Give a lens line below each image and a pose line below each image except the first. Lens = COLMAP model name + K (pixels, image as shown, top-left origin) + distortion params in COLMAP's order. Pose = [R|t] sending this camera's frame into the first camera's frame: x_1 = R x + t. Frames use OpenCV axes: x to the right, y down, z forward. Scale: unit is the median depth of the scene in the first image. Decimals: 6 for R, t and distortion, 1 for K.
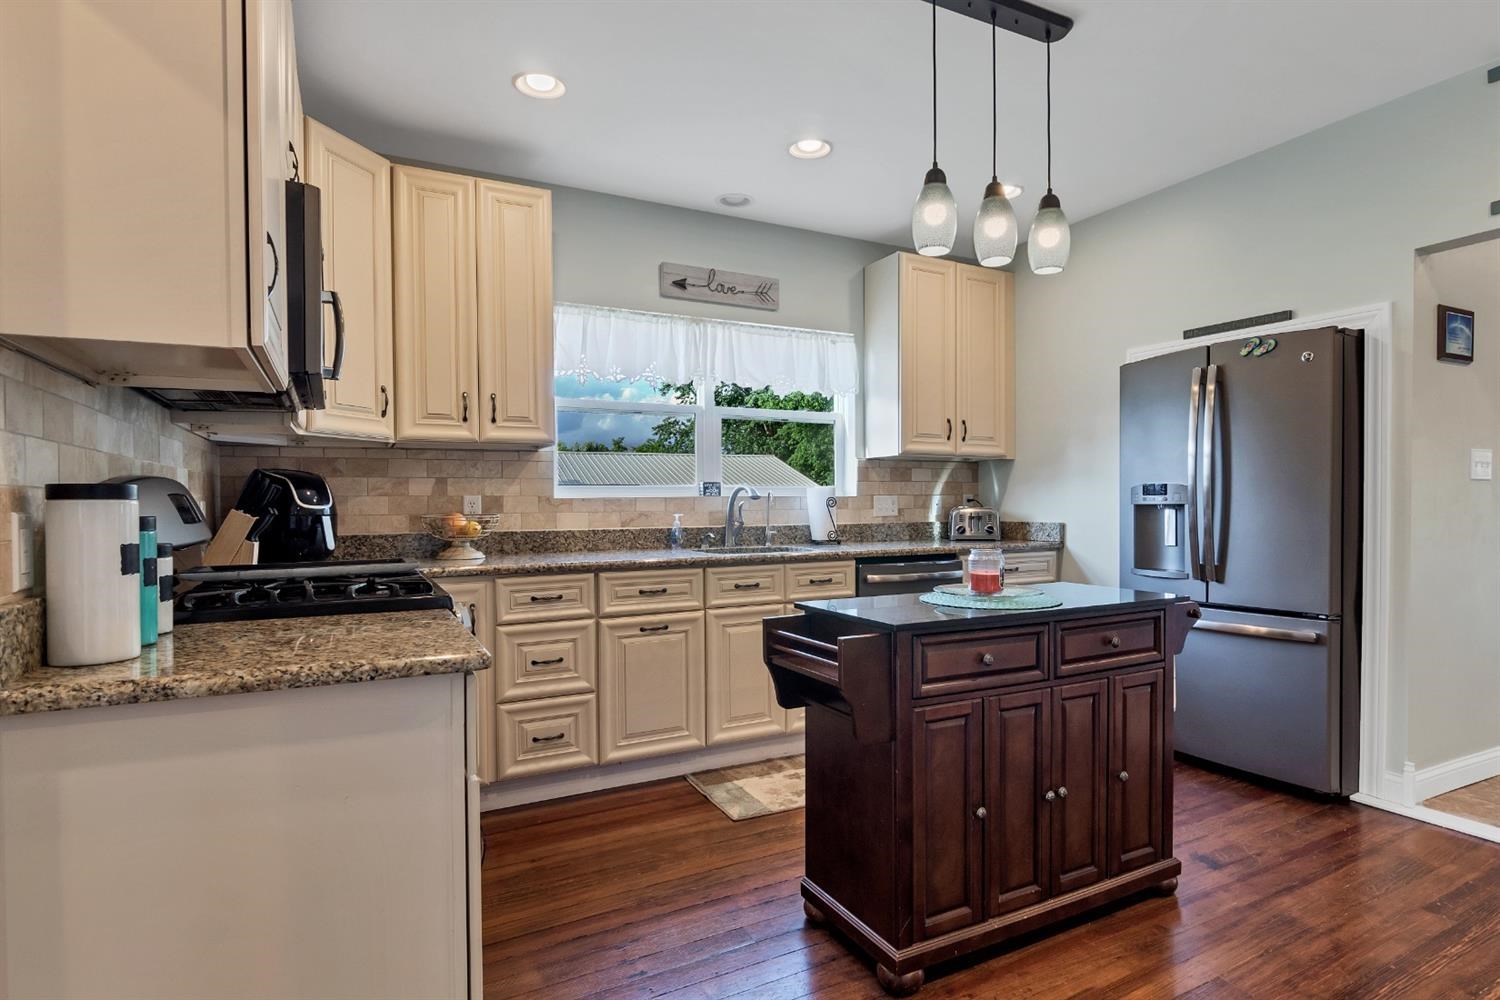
lens RADIAL K [[777.8, 0, 751.3], [0, 777.8, 509.2], [0, 0, 1]] dist [-0.011626, 0.000457]
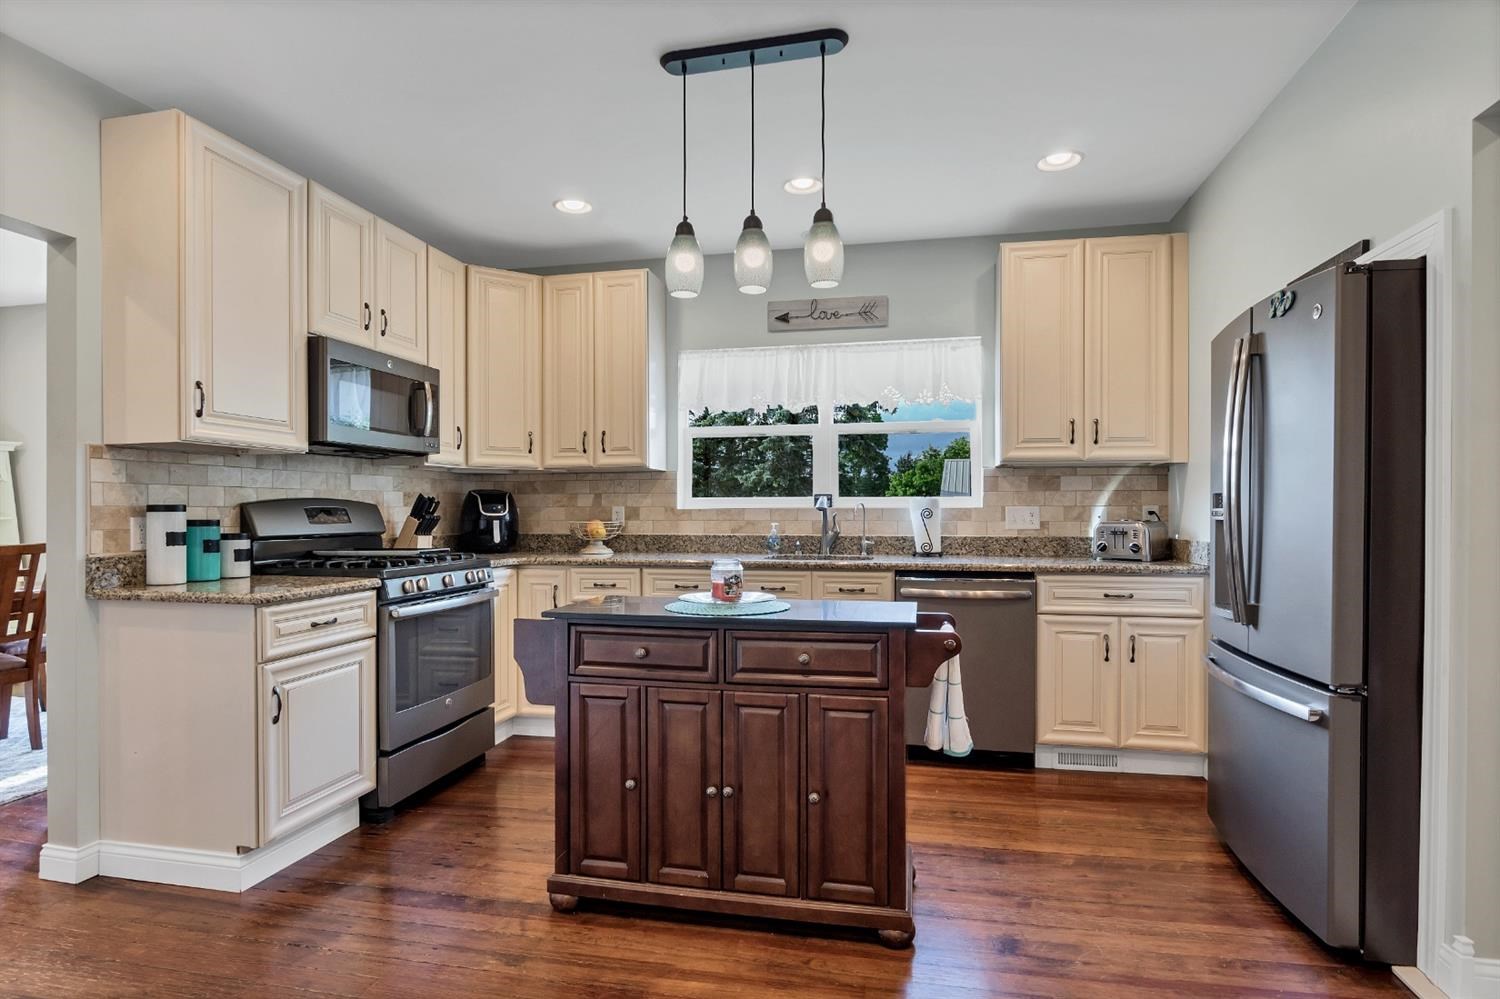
lens RADIAL K [[777.8, 0, 751.8], [0, 777.8, 503.2], [0, 0, 1]] dist [-0.011626, 0.000457]
pose [[0.774044, -0.000450, -0.633132, 0.657453], [-0.009902, 0.999869, -0.012817, -0.008842], [0.633055, 0.016190, 0.773938, 0.117925]]
